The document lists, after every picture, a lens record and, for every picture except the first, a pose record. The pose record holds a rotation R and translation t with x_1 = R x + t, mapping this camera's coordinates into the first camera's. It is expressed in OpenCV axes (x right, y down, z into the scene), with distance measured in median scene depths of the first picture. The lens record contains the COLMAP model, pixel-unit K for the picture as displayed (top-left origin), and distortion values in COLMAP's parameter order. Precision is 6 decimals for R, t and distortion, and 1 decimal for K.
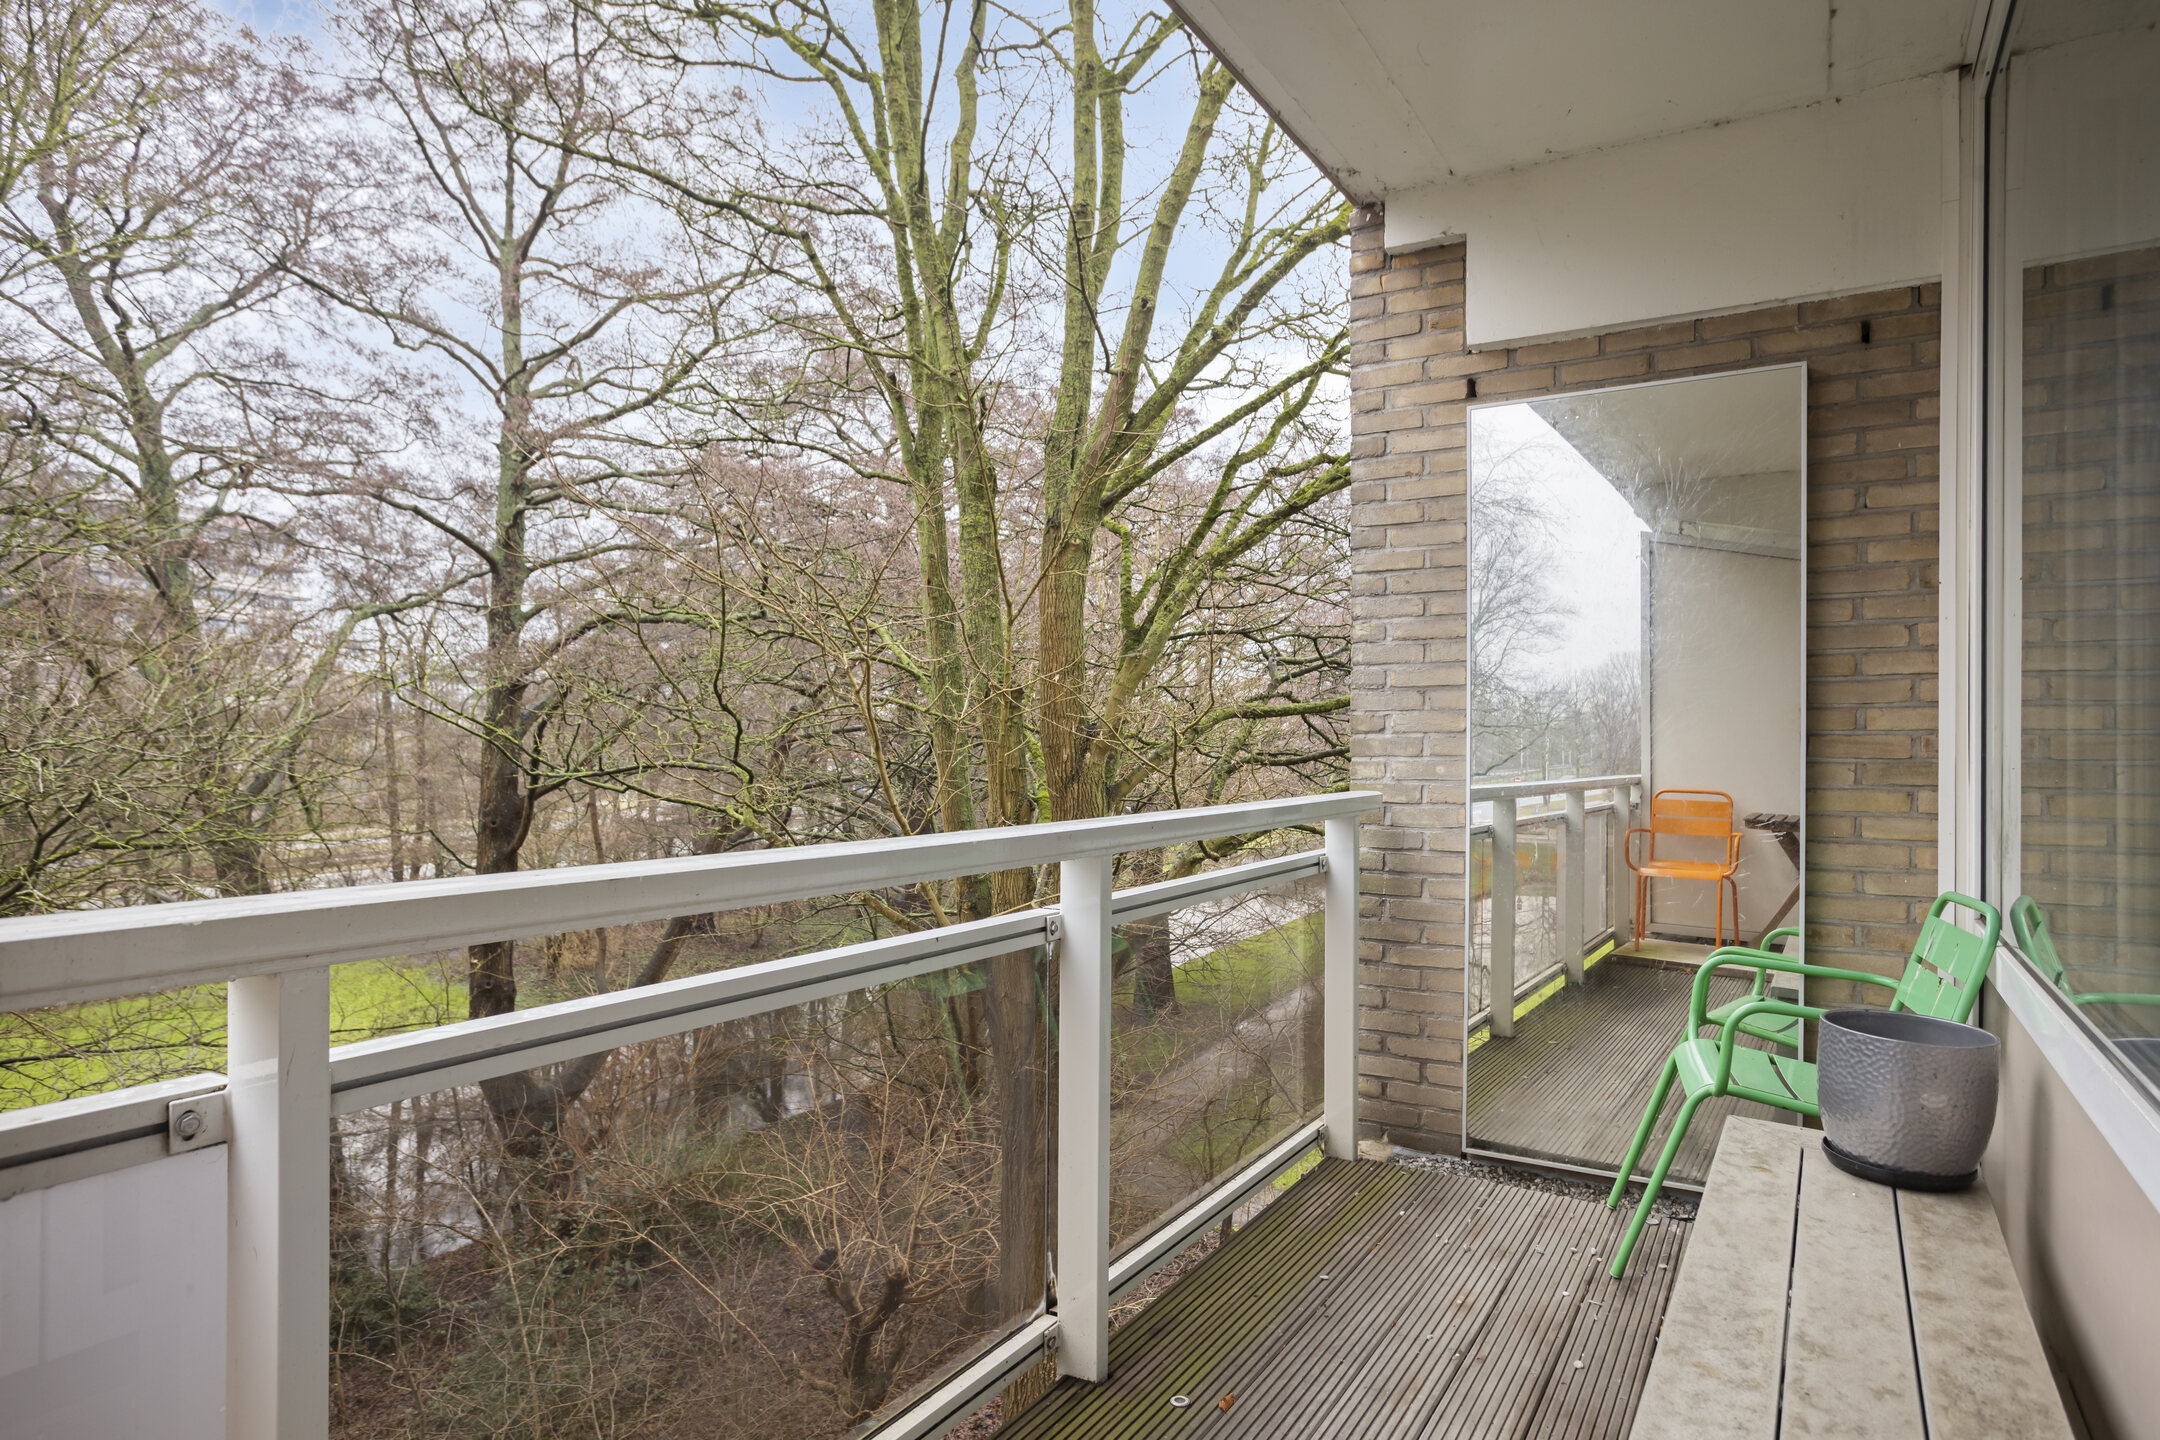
lens RADIAL K [[1242.3, 0, 1079.7], [0, 1242.3, 750.1], [0, 0, 1]] dist [-0.018045, 0.002019]
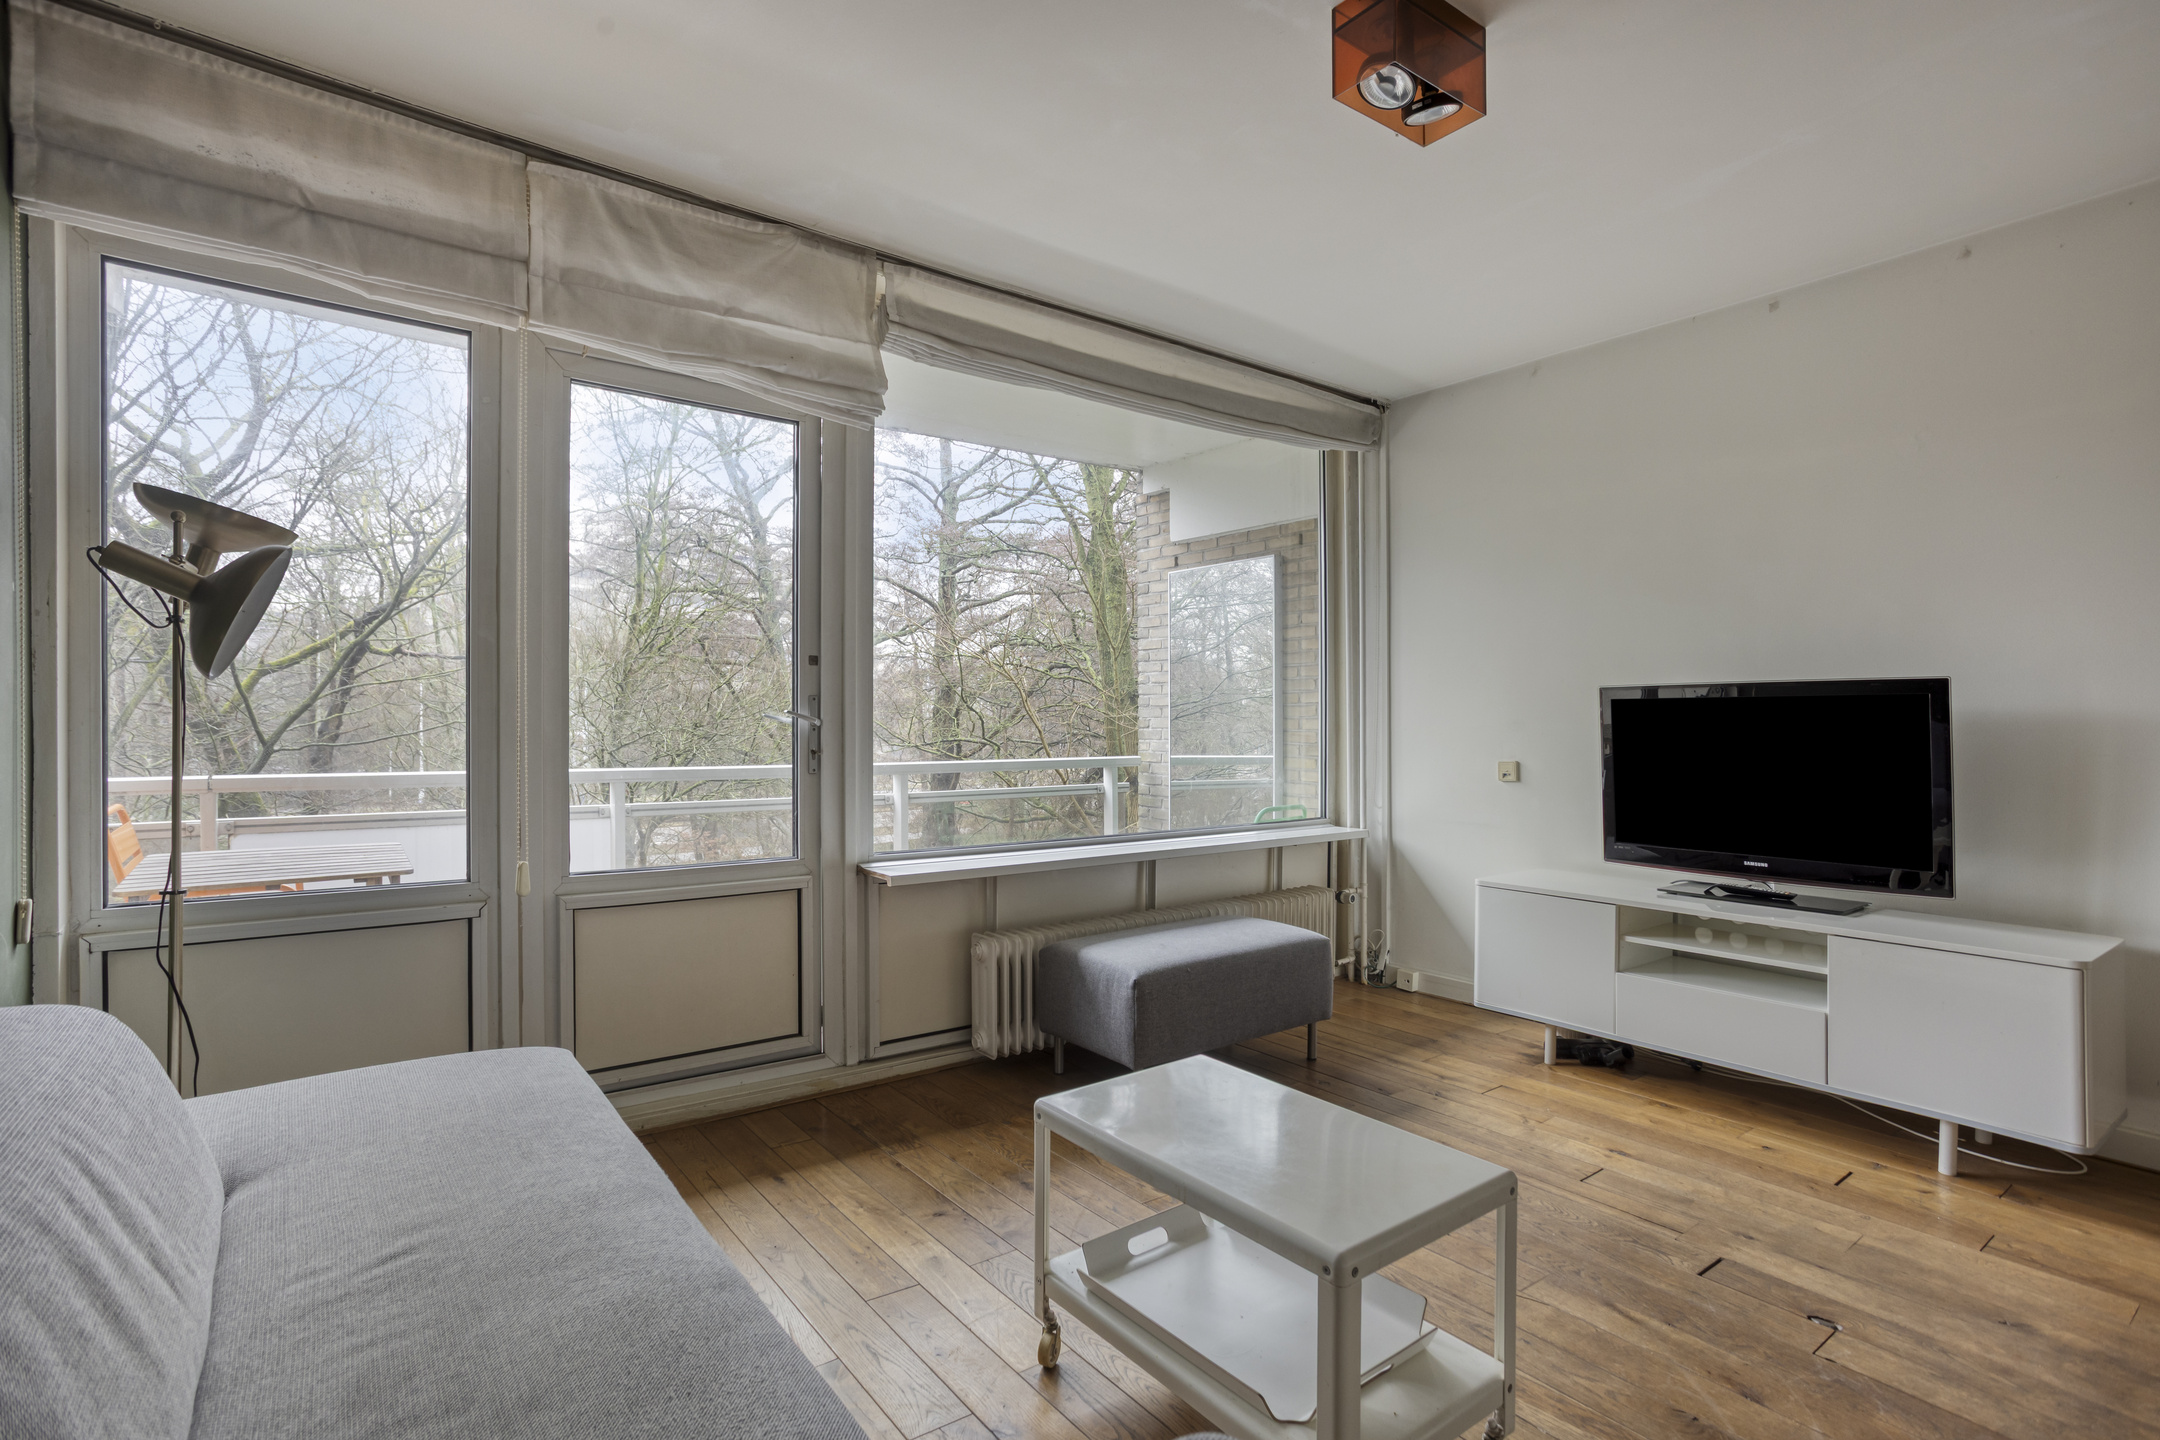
lens RADIAL K [[1040.2, 0, 1066.9], [0, 1040.2, 717.6], [0, 0, 1]] dist [0.002429, 0.001154]
pose [[0.921638, 0.000221, -0.388051, 0.194547], [-0.001993, 0.999989, -0.004166, -0.005722], [0.388046, 0.004613, 0.921628, -0.158451]]
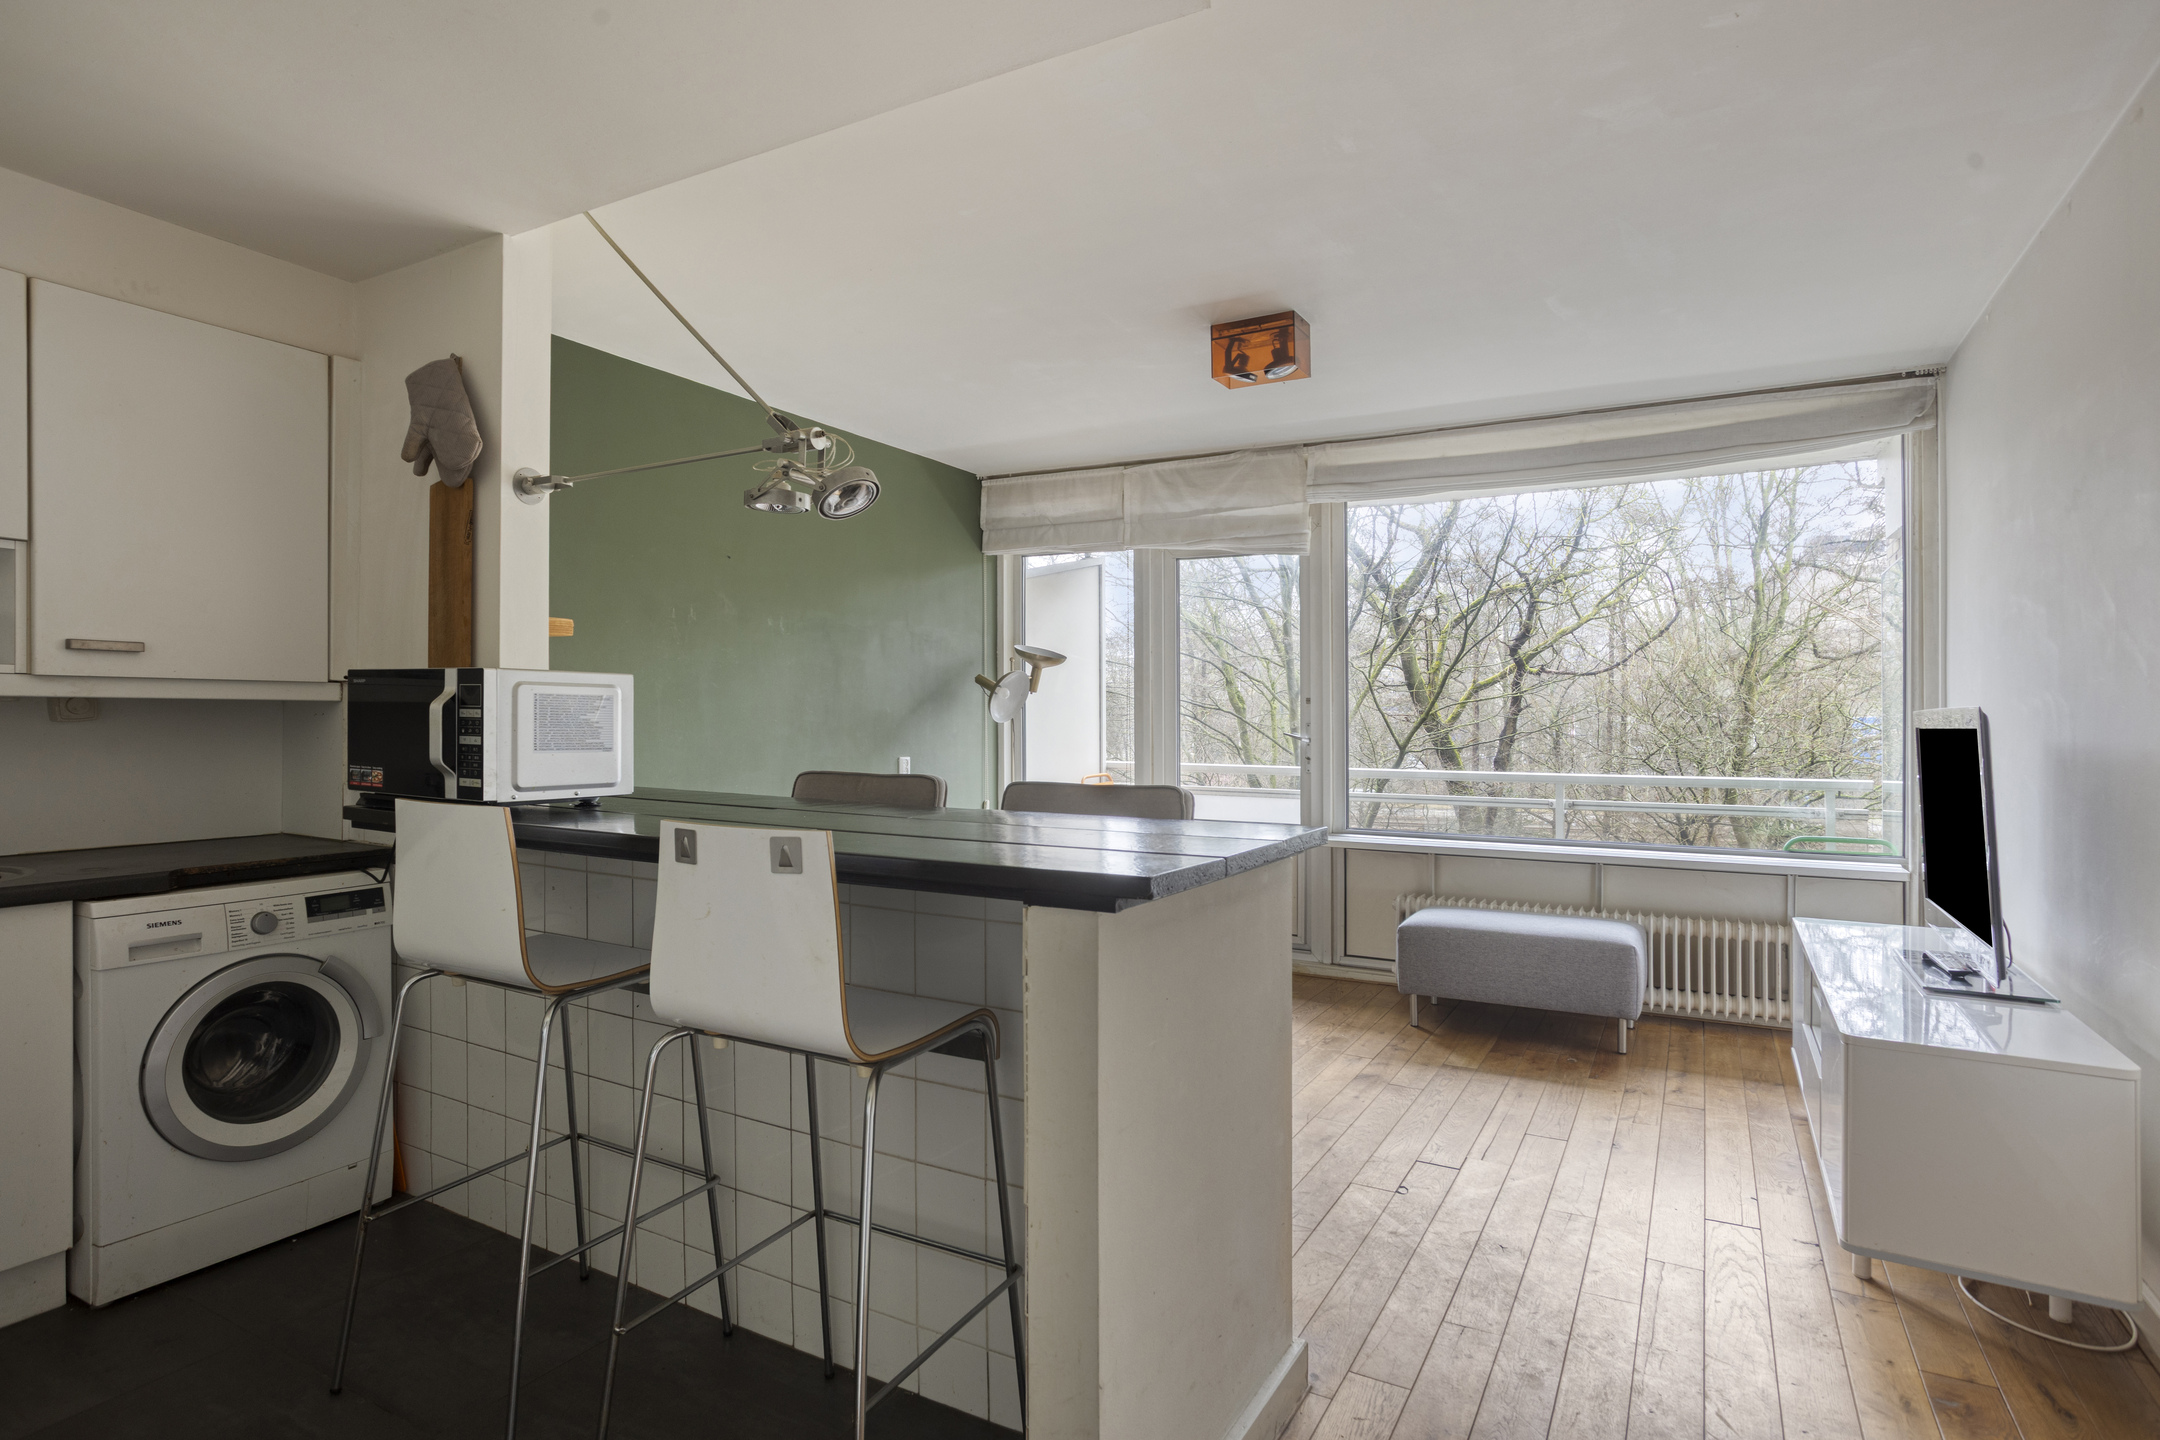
lens RADIAL K [[1133.1, 0, 1080.0], [0, 1133.1, 720.0], [0, 0, 1]] dist [-0.002127, 0.000040]
pose [[0.030192, -0.001836, -0.999542, 0.438225], [-0.006365, 0.999978, -0.002029, -0.011268], [0.999524, 0.006424, 0.030179, -0.060221]]
